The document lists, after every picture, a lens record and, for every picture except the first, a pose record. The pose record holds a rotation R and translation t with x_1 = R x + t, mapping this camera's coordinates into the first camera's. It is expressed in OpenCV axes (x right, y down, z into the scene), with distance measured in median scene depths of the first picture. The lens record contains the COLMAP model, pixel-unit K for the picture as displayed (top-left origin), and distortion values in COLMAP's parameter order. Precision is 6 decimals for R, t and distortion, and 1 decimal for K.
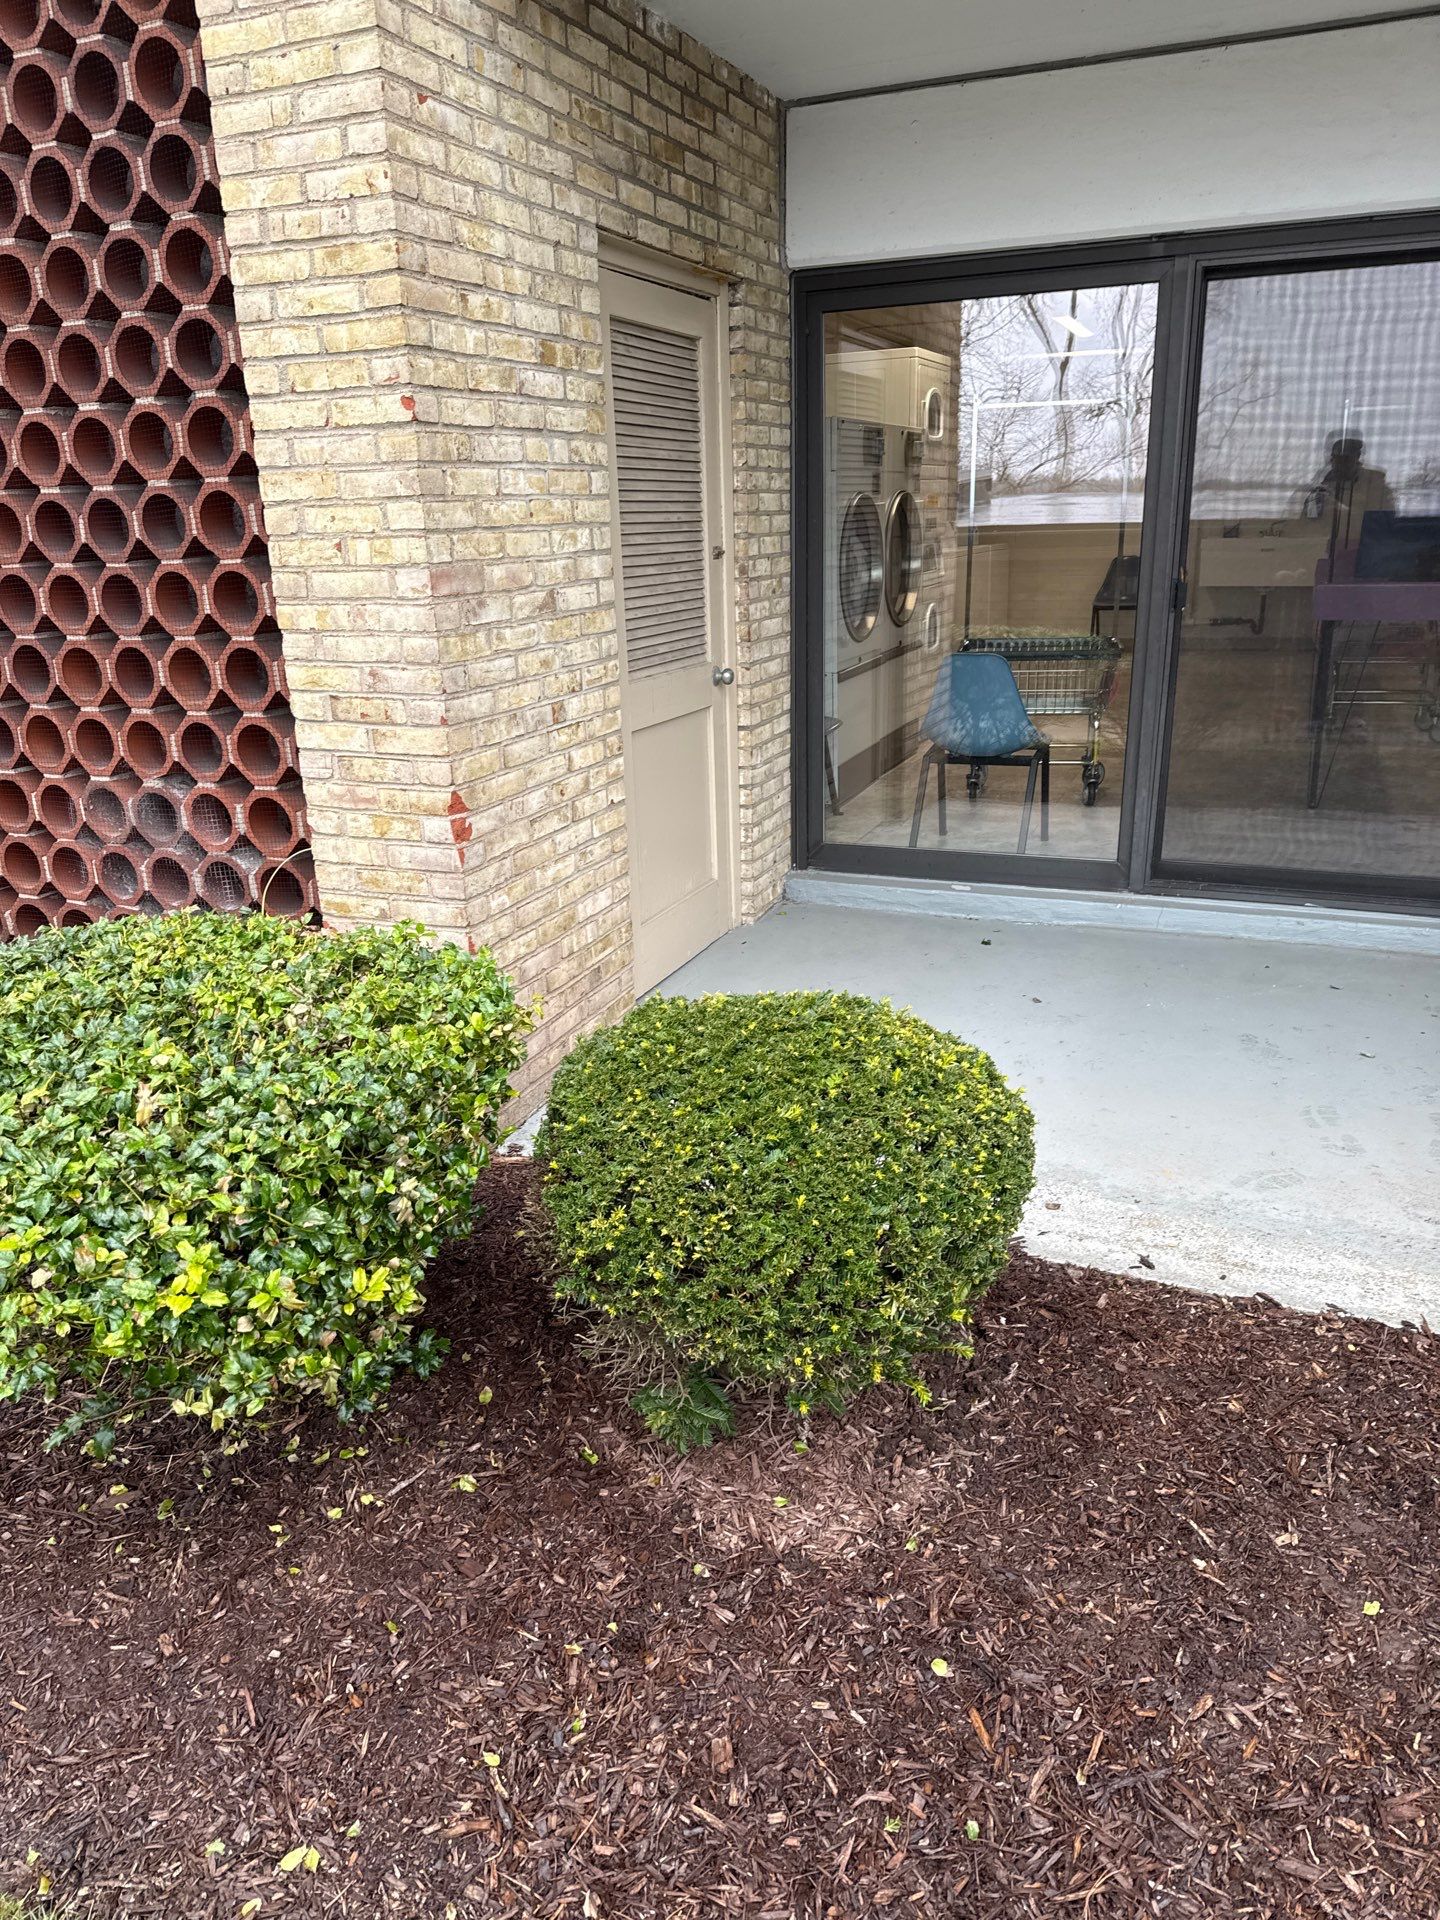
lens RADIAL K [[1374.3, 0, 719.3], [0, 1374.3, 969.2], [0, 0, 1]] dist [0.006104, -0.015616]
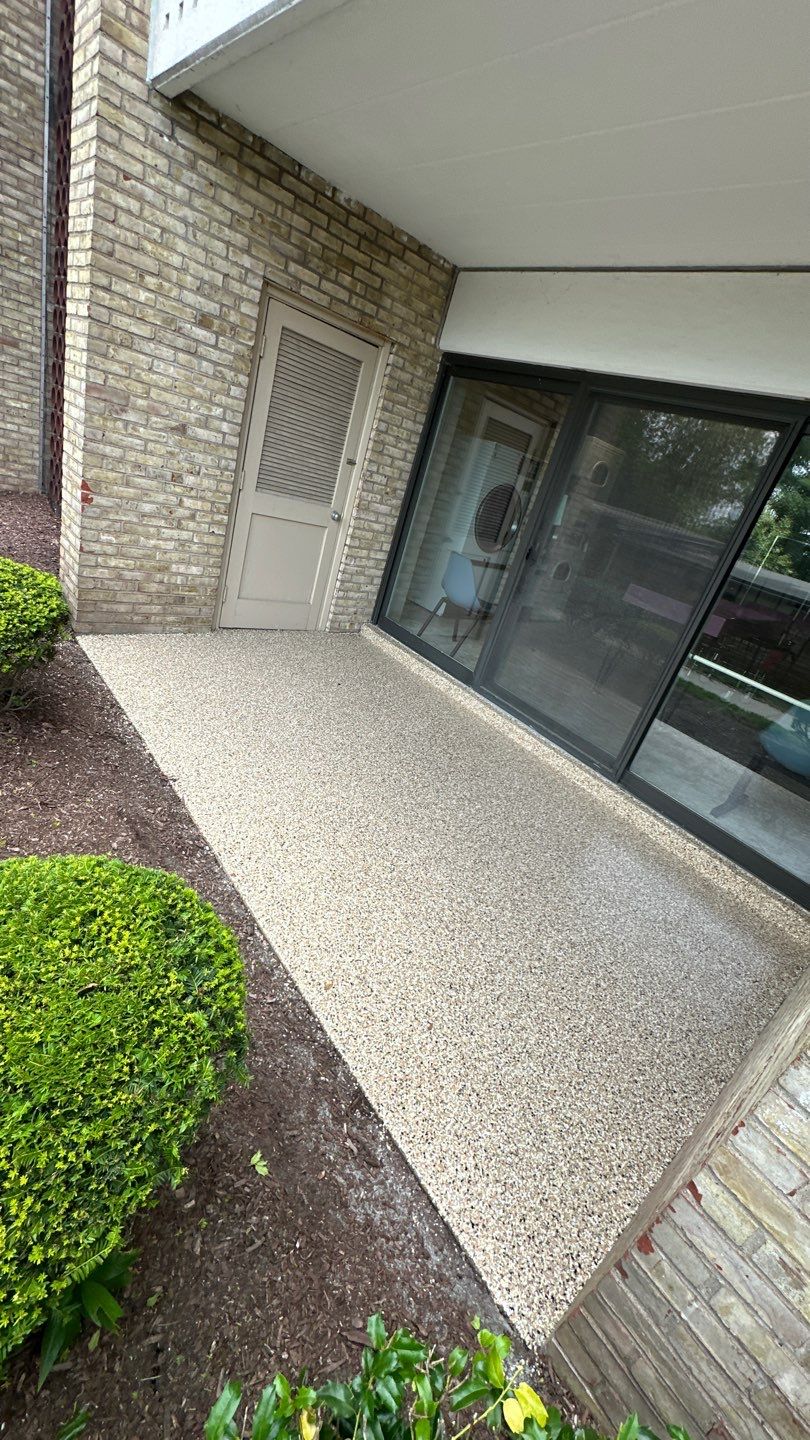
lens RADIAL K [[575.8, 0, 407.5], [0, 575.8, 715.8], [0, 0, 1]] dist [-0.000921, 0.000594]
pose [[0.844432, 0.441452, -0.303405, 0.723740], [-0.428092, 0.896627, 0.113127, -0.105397], [0.321981, 0.034357, 0.946122, 0.211773]]
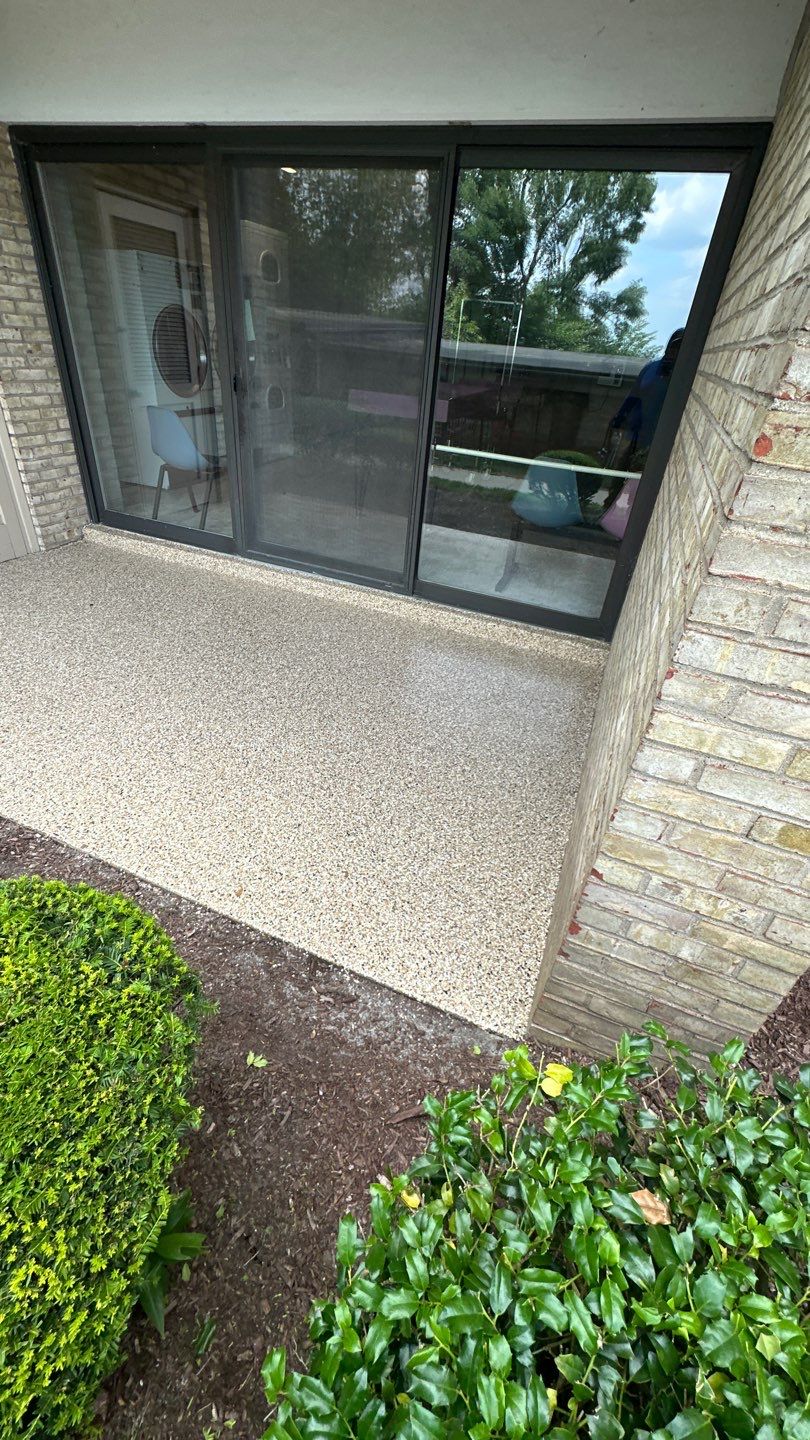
lens RADIAL K [[577.0, 0, 407.6], [0, 577.0, 715.9], [0, 0, 1]] dist [-0.001458, 0.000699]
pose [[0.993165, 0.086224, 0.078670, 0.708213], [-0.103514, 0.962086, 0.252340, -0.095531], [-0.053930, -0.258759, 0.964435, 0.221885]]
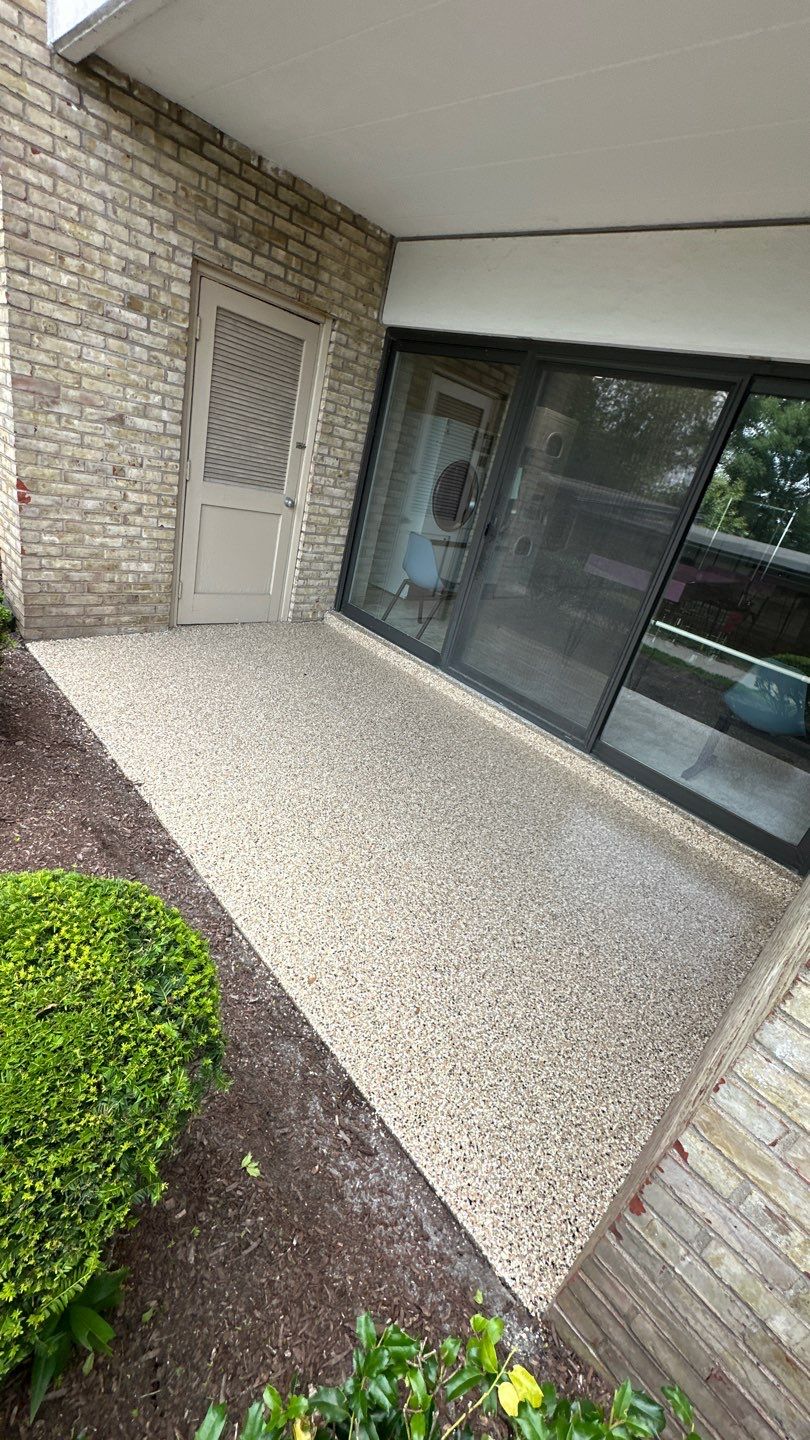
lens RADIAL K [[577.0, 0, 407.6], [0, 577.0, 715.9], [0, 0, 1]] dist [-0.001458, 0.000699]
pose [[0.886303, 0.386874, -0.254548, 0.729394], [-0.368230, 0.922055, 0.119252, -0.107339], [0.280843, -0.011961, 0.959679, 0.222522]]
